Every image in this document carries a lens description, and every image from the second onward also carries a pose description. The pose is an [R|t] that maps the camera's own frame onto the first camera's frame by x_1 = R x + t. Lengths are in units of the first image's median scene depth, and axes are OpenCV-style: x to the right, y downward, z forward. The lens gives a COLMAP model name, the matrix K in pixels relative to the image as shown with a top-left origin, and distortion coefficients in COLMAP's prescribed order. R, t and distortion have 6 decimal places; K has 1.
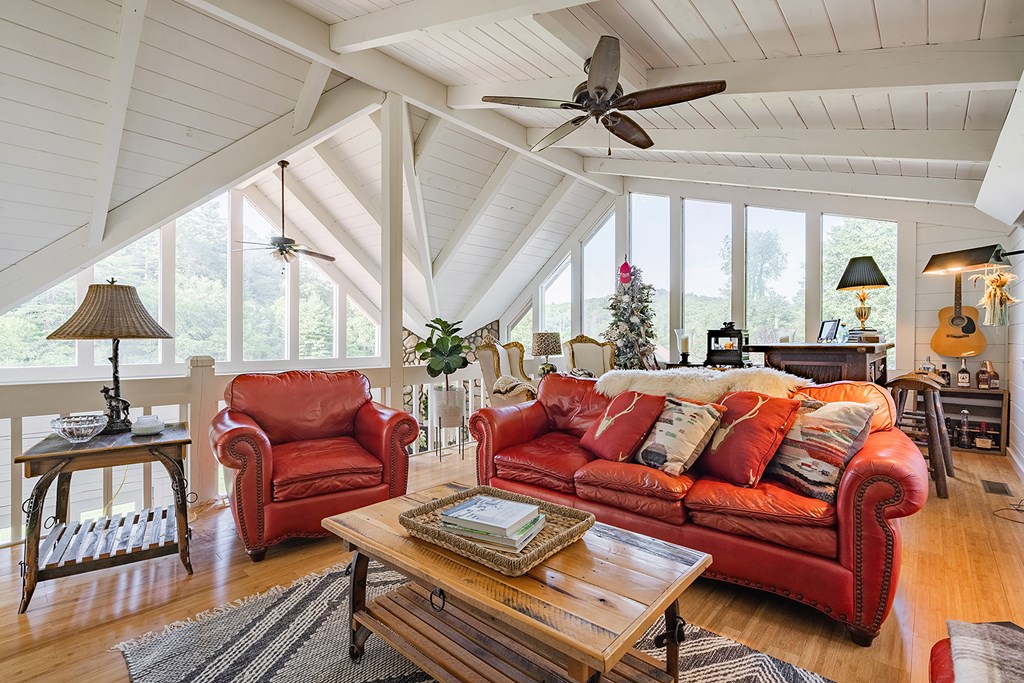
lens RADIAL K [[462.5, 0, 512.7], [0, 462.5, 342.4], [0, 0, 1]] dist [0.002289, 0.000642]
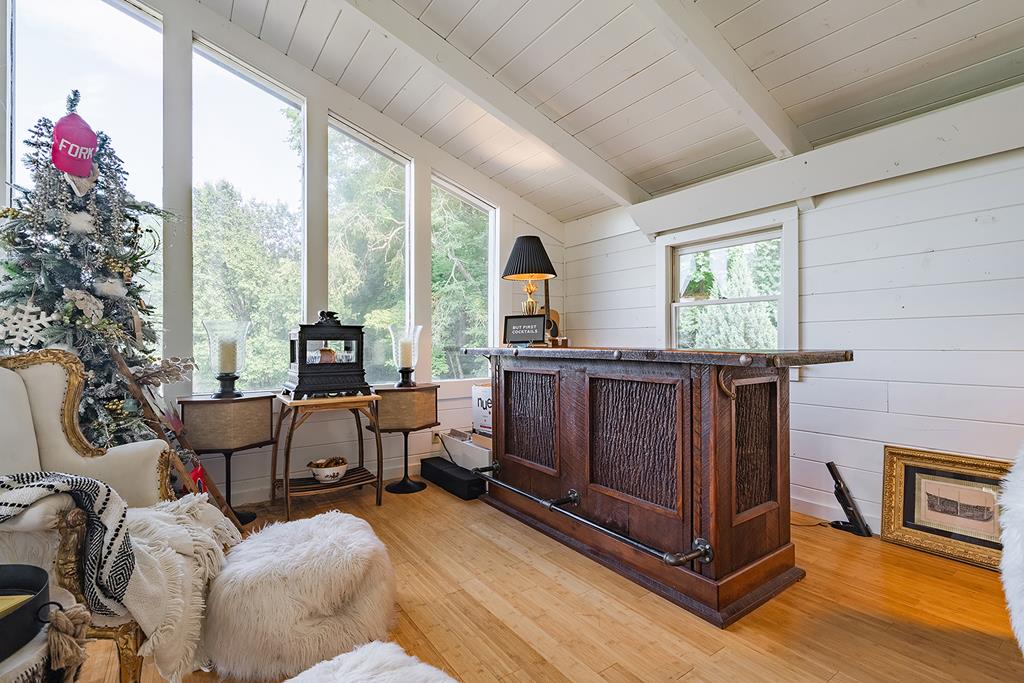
lens RADIAL K [[462.5, 0, 512.7], [0, 462.5, 342.4], [0, 0, 1]] dist [0.002289, 0.000642]
pose [[0.212211, 0.000919, 0.977223, -0.016951], [0.009078, 0.999955, -0.002912, -0.004112], [-0.977182, 0.009489, 0.212193, 0.629957]]
